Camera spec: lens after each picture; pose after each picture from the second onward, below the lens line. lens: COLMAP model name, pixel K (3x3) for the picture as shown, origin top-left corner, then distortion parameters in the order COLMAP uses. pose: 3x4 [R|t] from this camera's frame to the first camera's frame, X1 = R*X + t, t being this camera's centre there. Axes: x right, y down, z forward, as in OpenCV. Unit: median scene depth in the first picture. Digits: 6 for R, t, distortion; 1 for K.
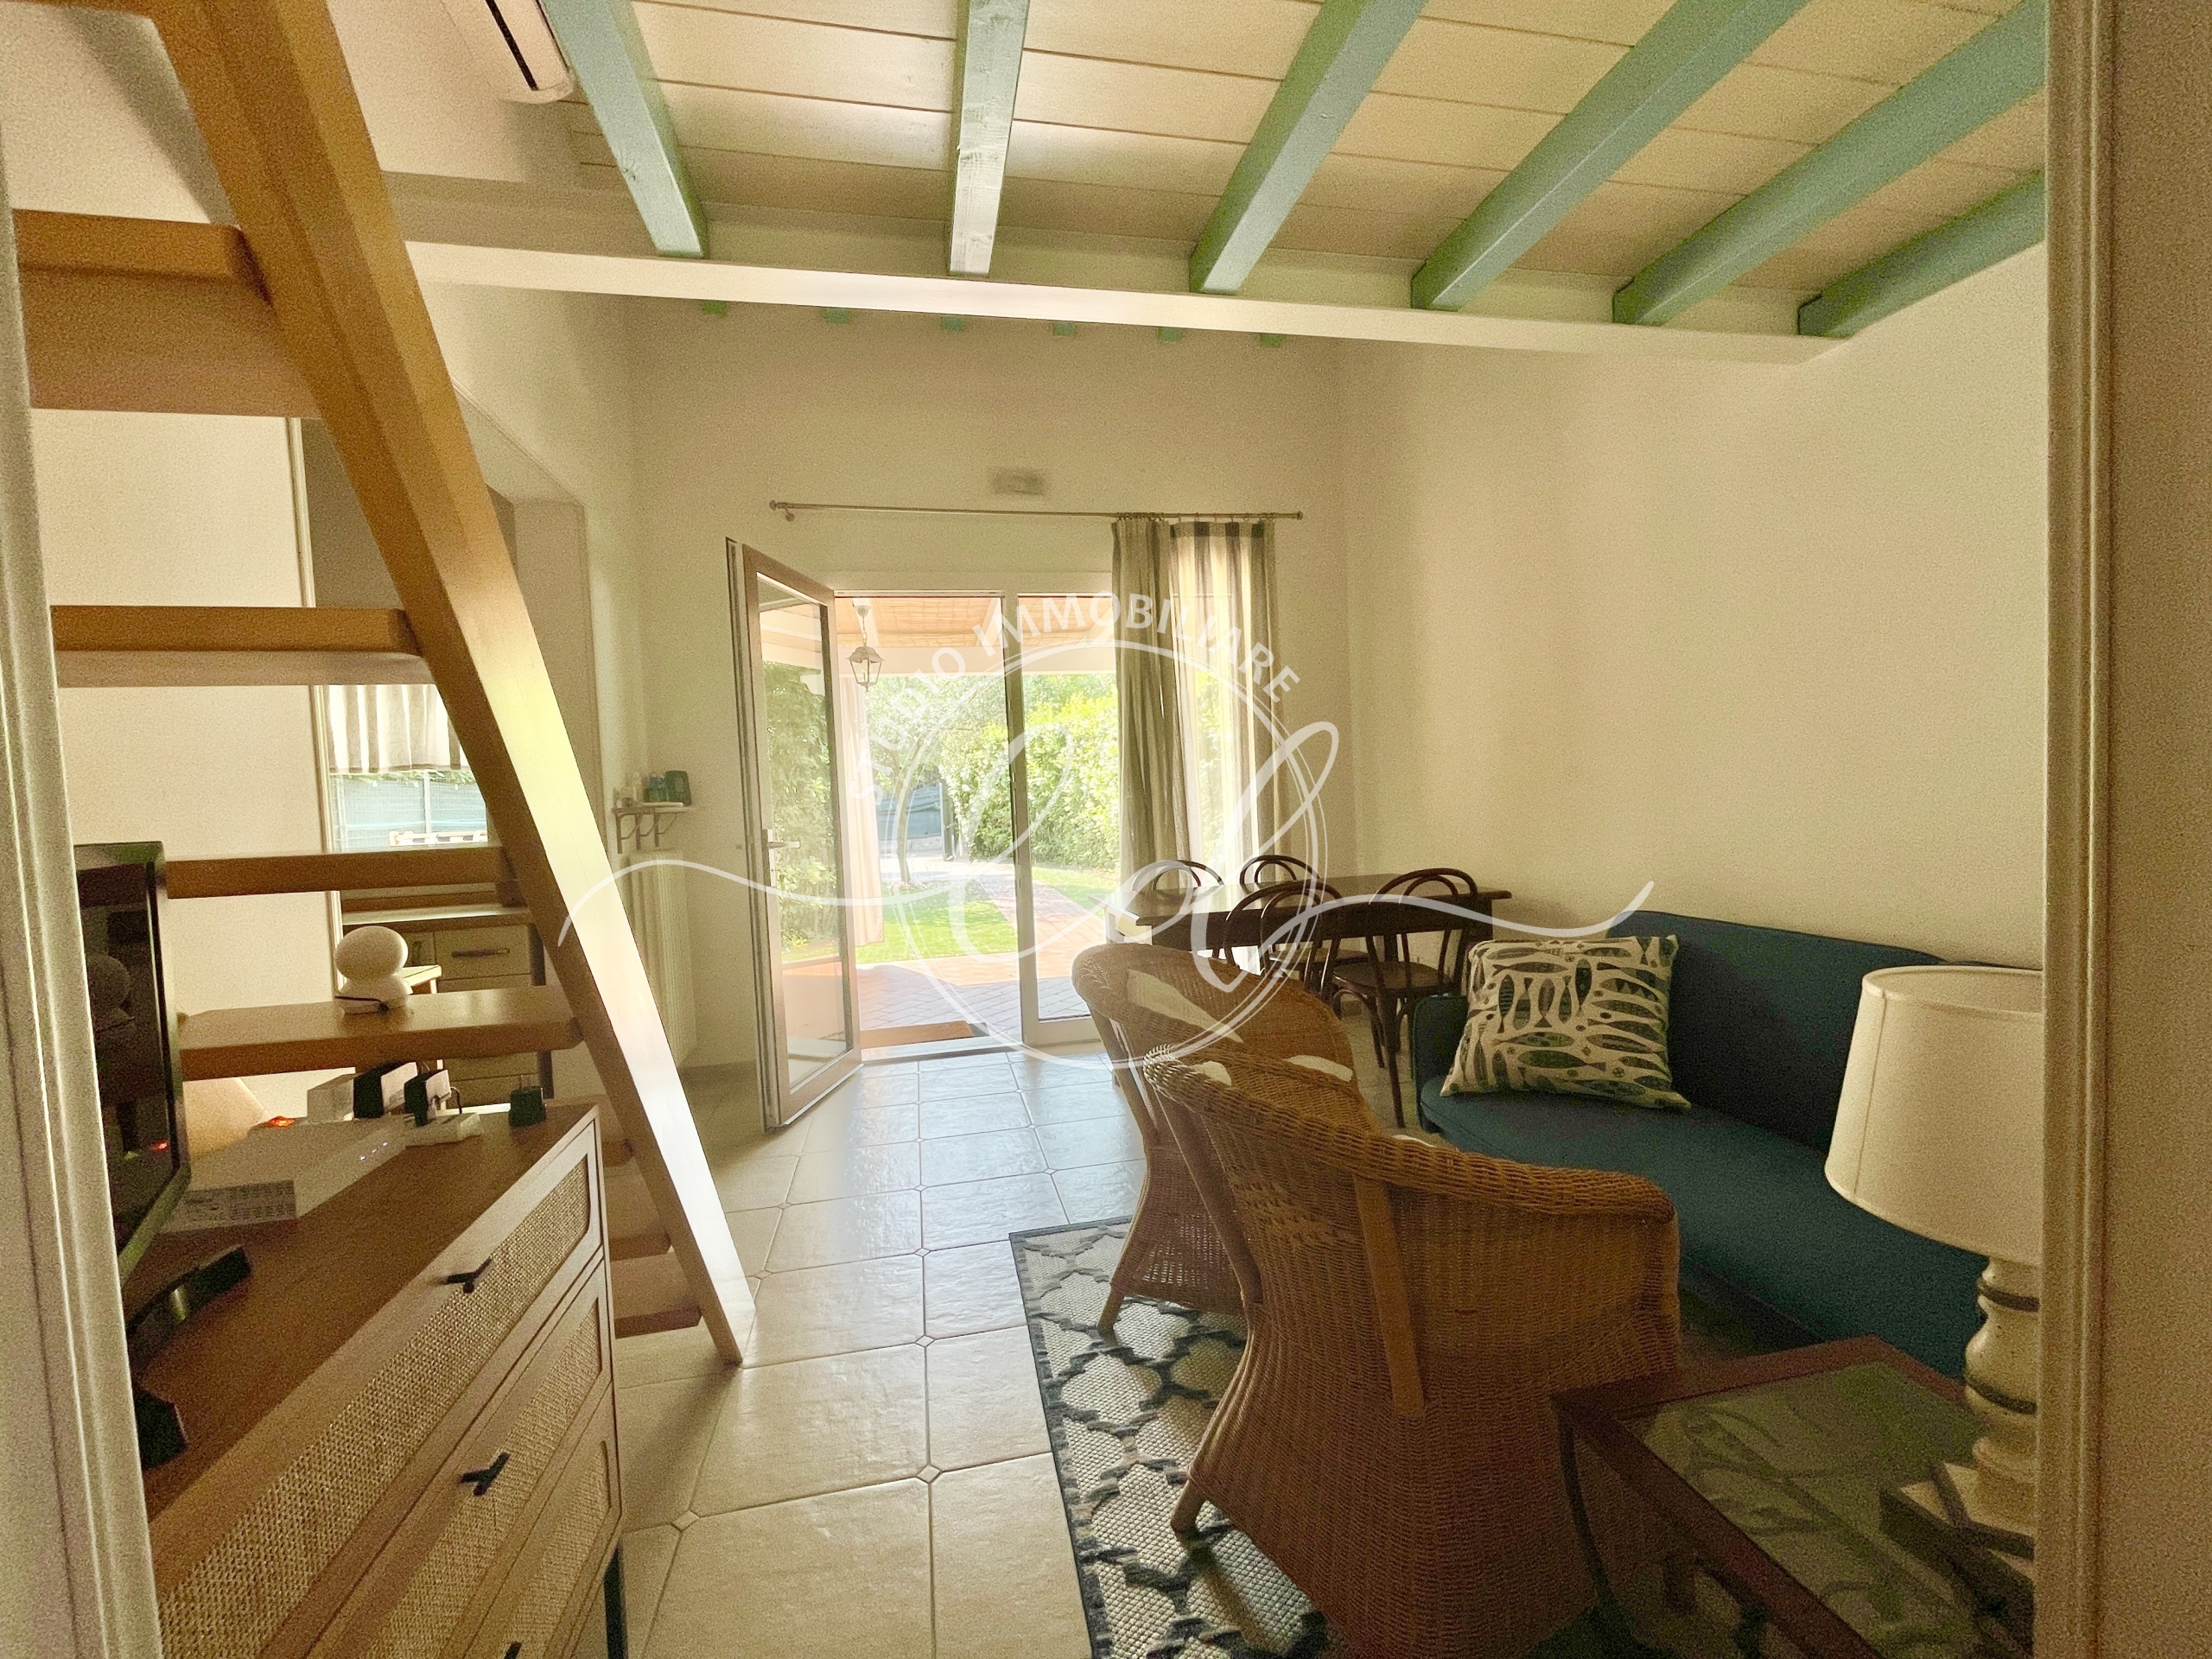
lens RADIAL K [[901.2, 0, 1104.4], [0, 901.2, 820.4], [0, 0, 1]] dist [0.001750, 0.000210]
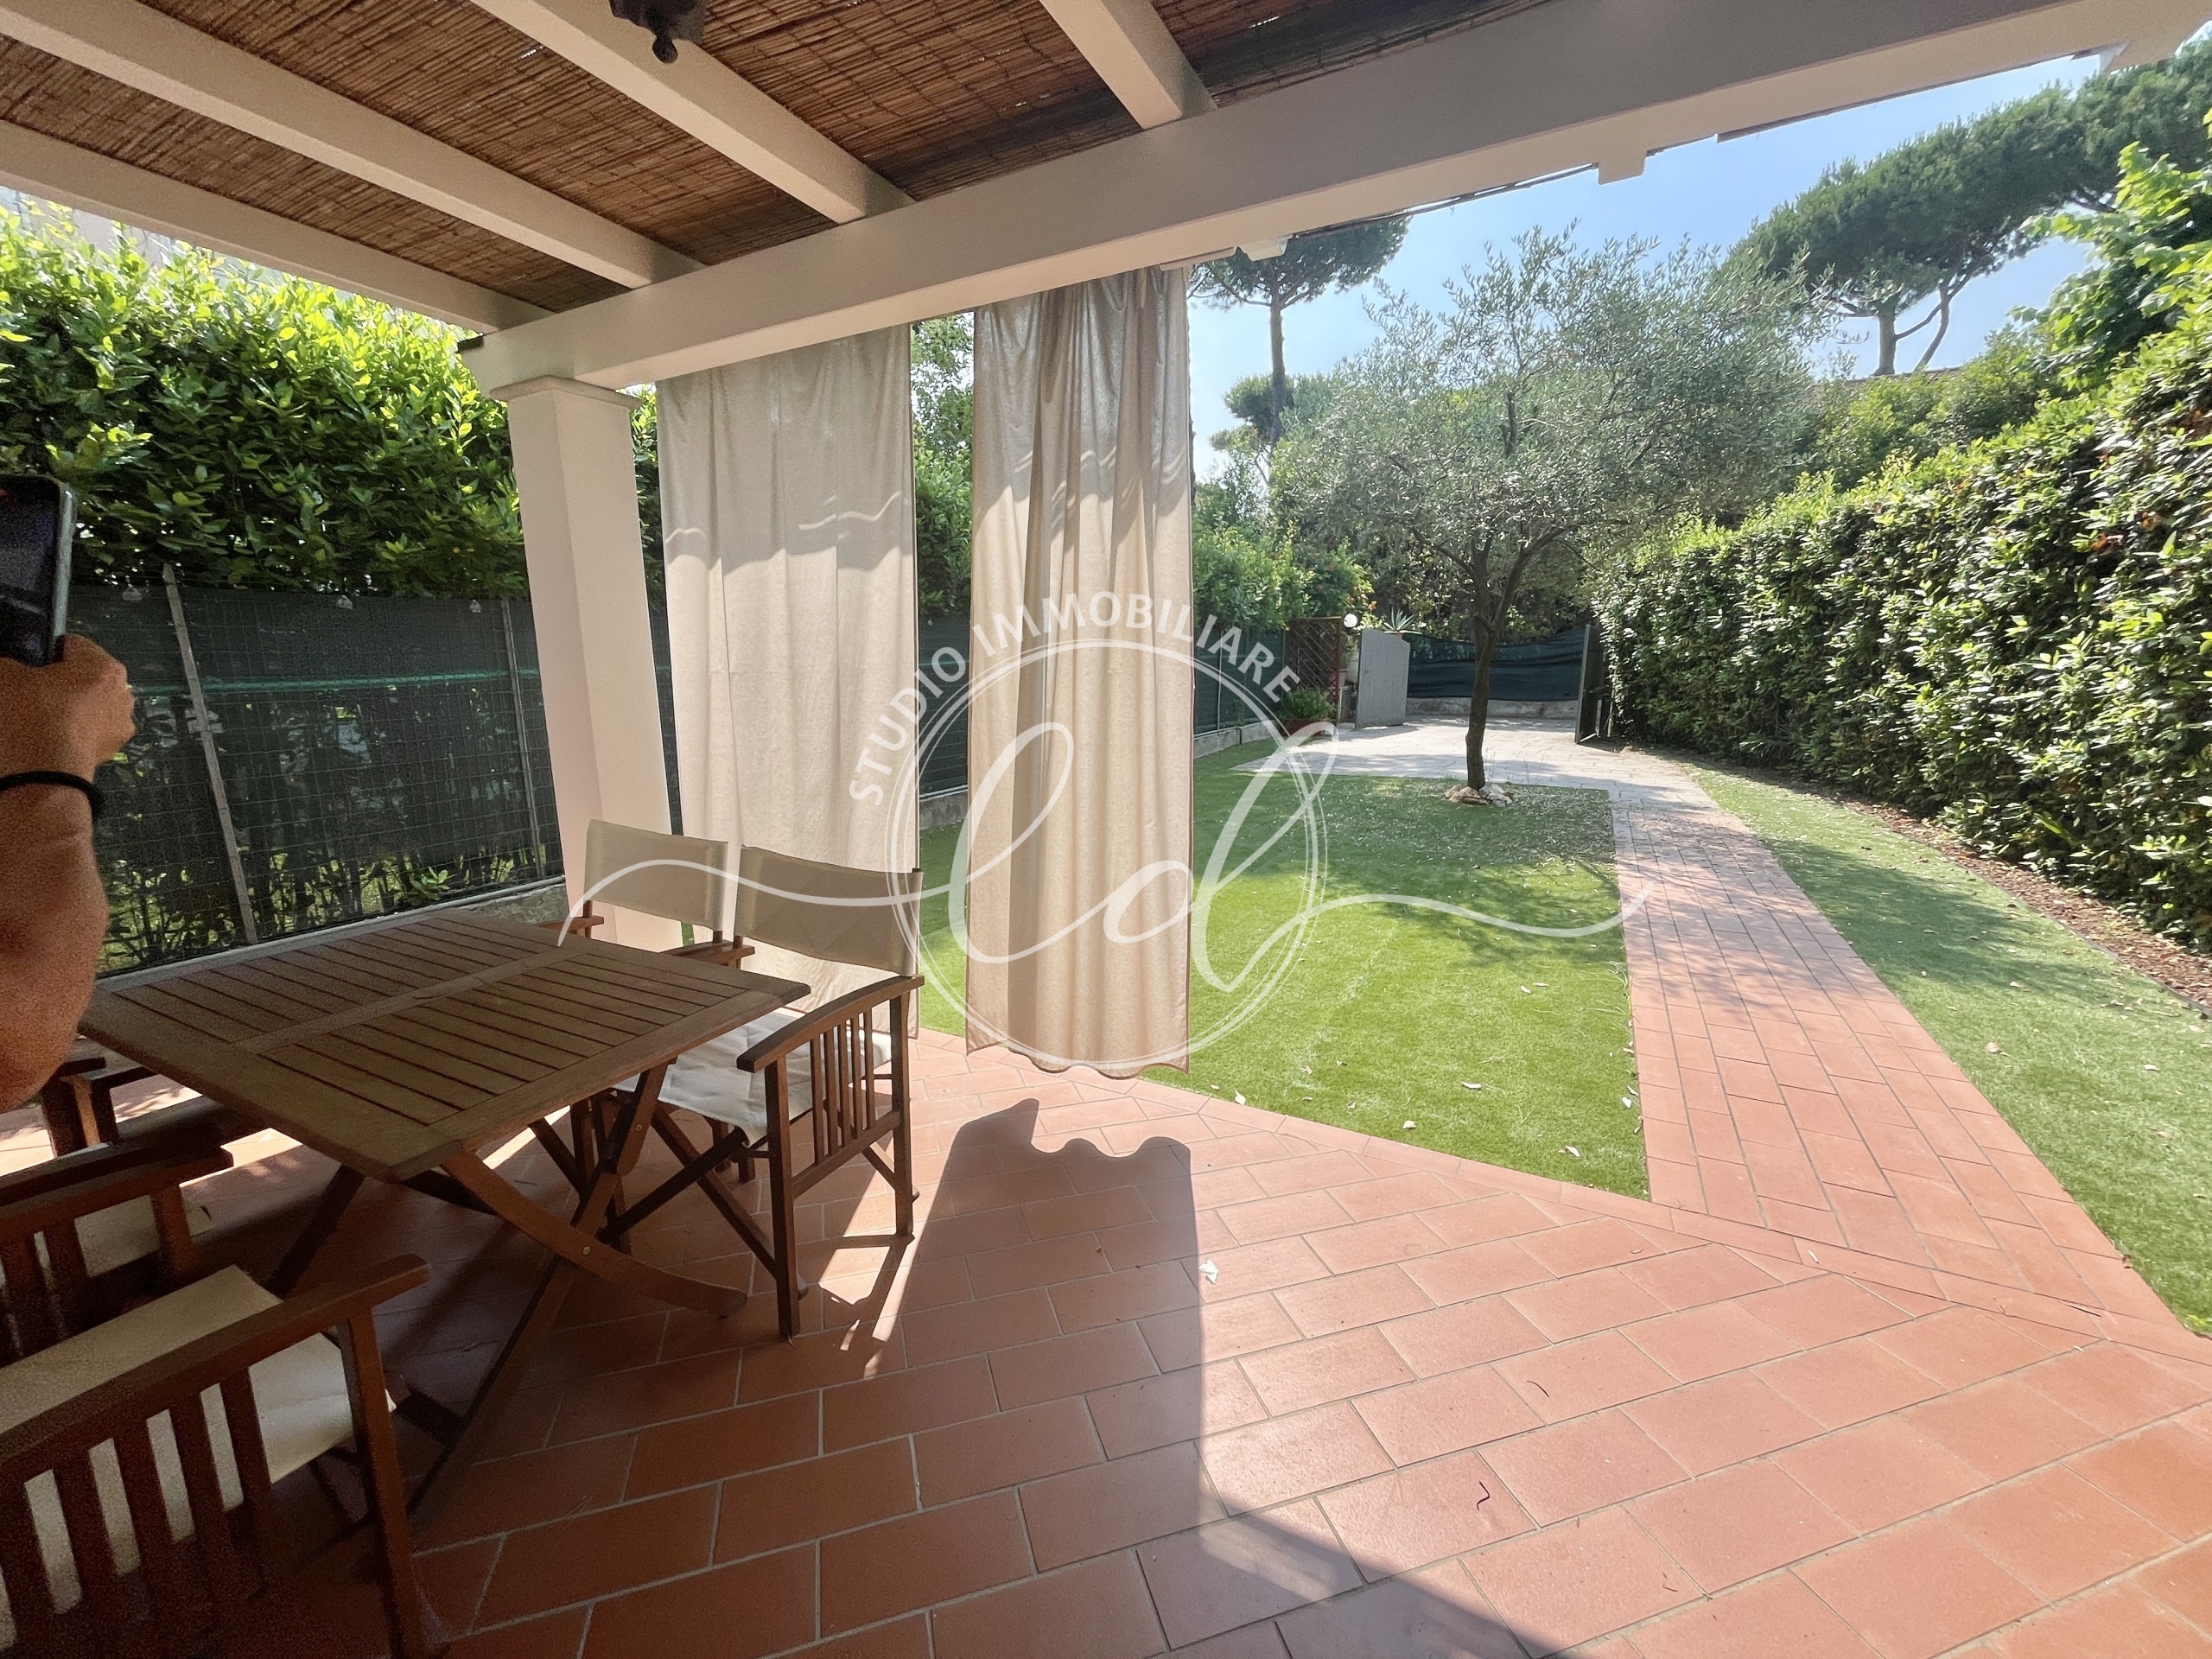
lens RADIAL K [[901.2, 0, 1106.3], [0, 901.2, 820.4], [0, 0, 1]] dist [0.001750, 0.000210]
pose [[0.769837, 0.172623, -0.614452, -0.029939], [-0.062606, 0.978511, 0.196462, -0.010007], [0.635162, -0.112775, 0.764101, 0.340141]]
